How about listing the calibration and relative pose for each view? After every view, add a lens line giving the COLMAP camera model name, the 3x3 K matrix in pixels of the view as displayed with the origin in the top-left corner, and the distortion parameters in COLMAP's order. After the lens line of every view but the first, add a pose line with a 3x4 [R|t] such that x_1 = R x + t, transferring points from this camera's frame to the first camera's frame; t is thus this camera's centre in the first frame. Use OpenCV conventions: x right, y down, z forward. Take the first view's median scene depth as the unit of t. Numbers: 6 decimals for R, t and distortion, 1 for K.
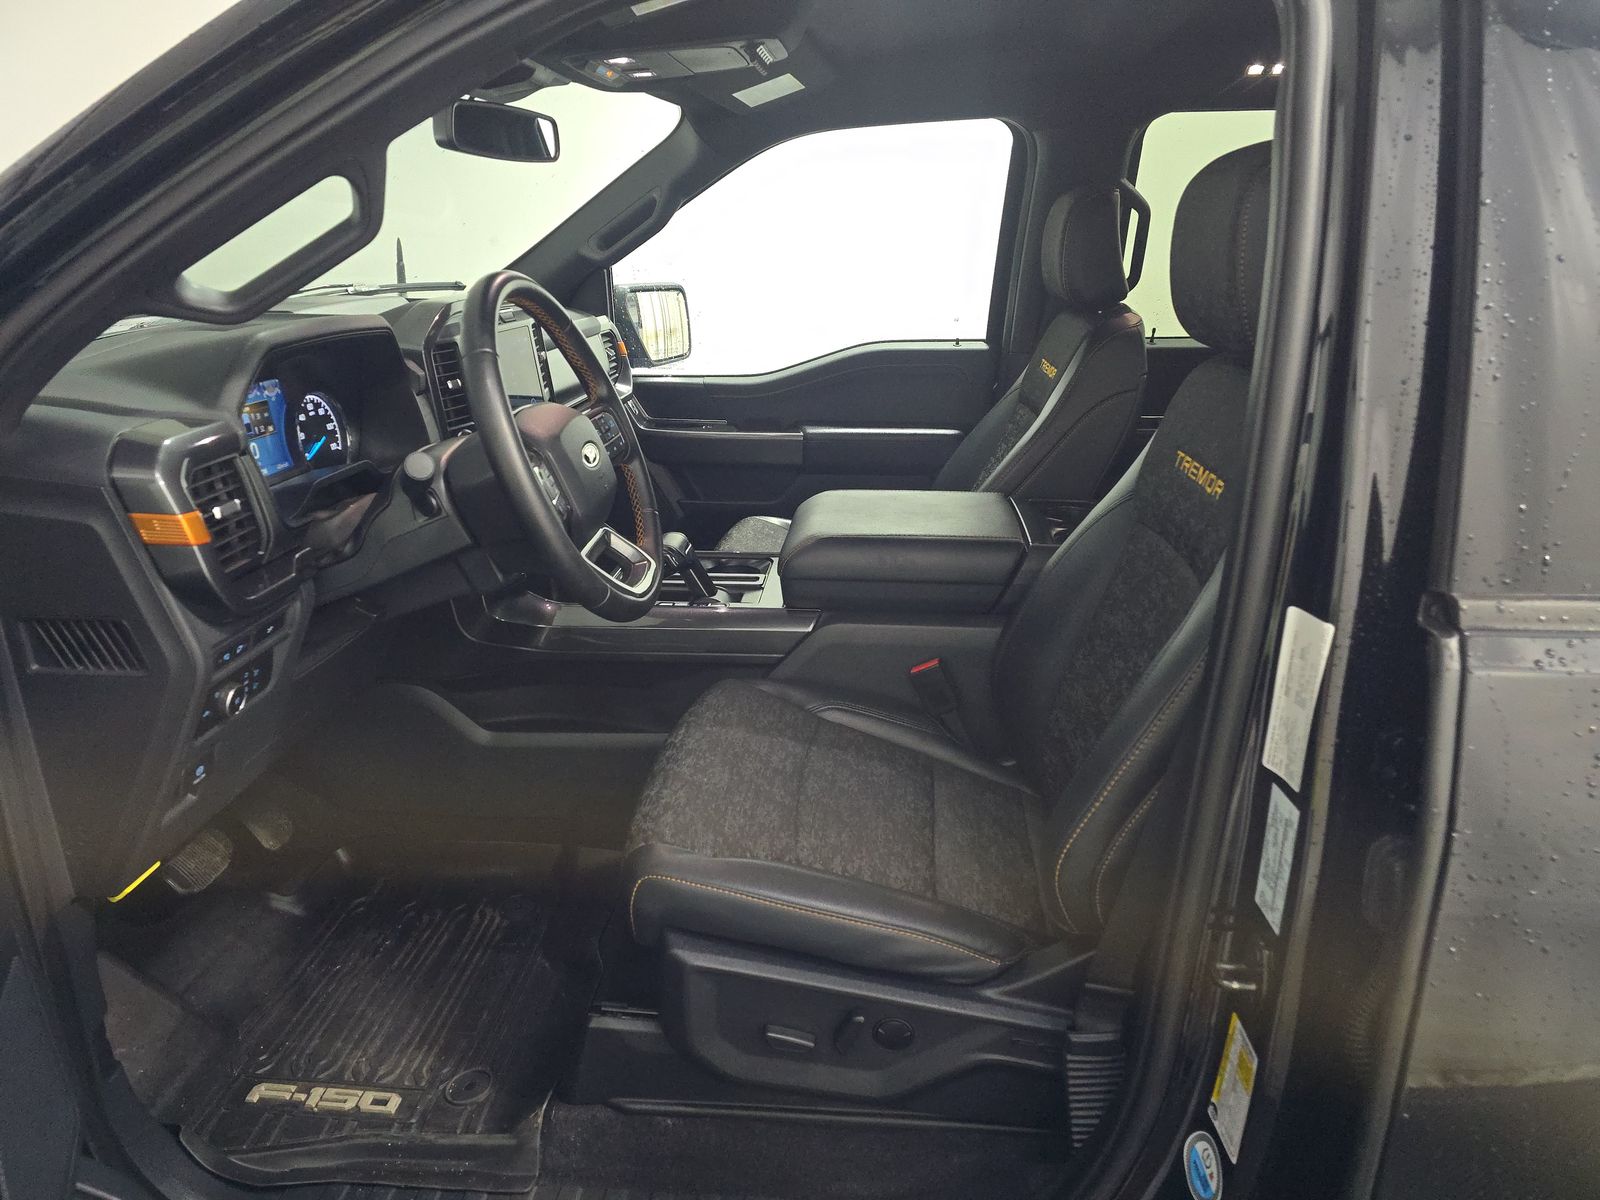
lens RADIAL K [[1078.0, 0, 800.0], [0, 1078.0, 600.0], [0, 0, 1]] dist [0.066180, -0.072212]
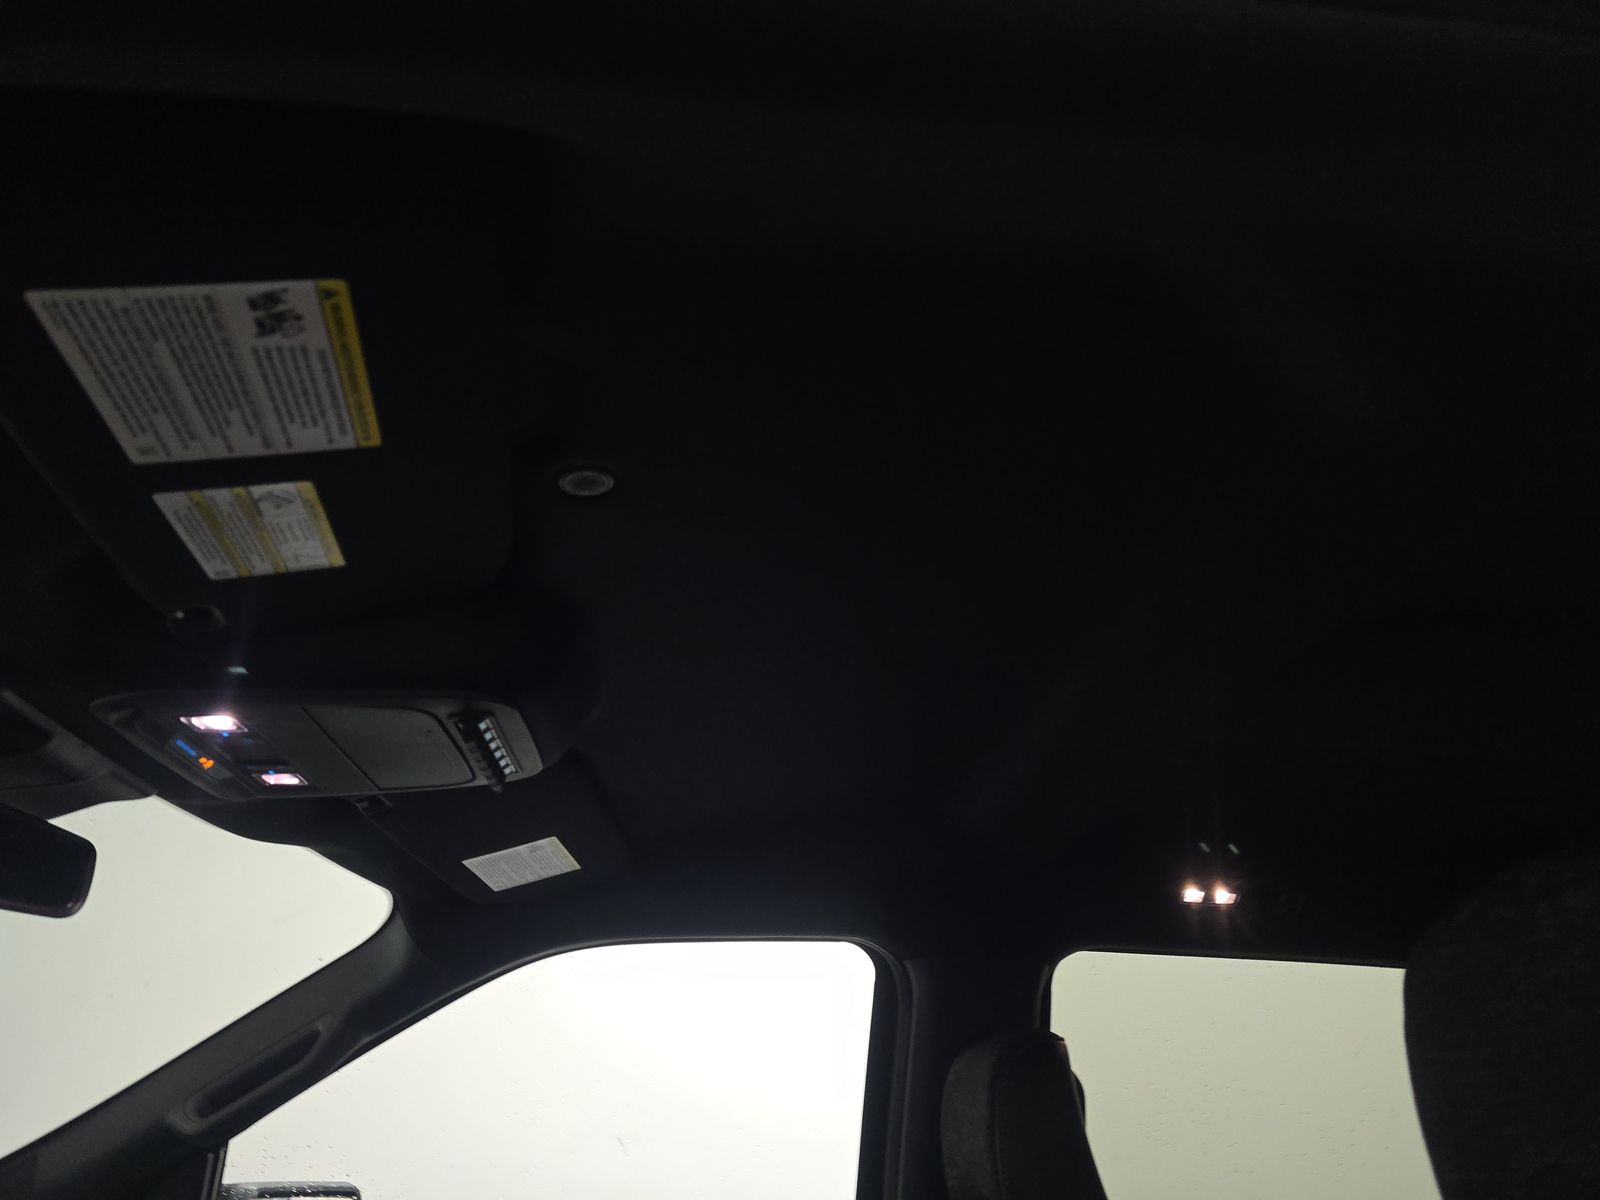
lens RADIAL K [[1078.0, 0, 800.0], [0, 1078.0, 600.0], [0, 0, 1]] dist [0.066180, -0.072212]
pose [[0.986006, 0.100476, 0.133032, 0.031811], [0.023677, 0.705488, -0.708327, -0.105269], [-0.165022, 0.701564, 0.693236, 0.386397]]
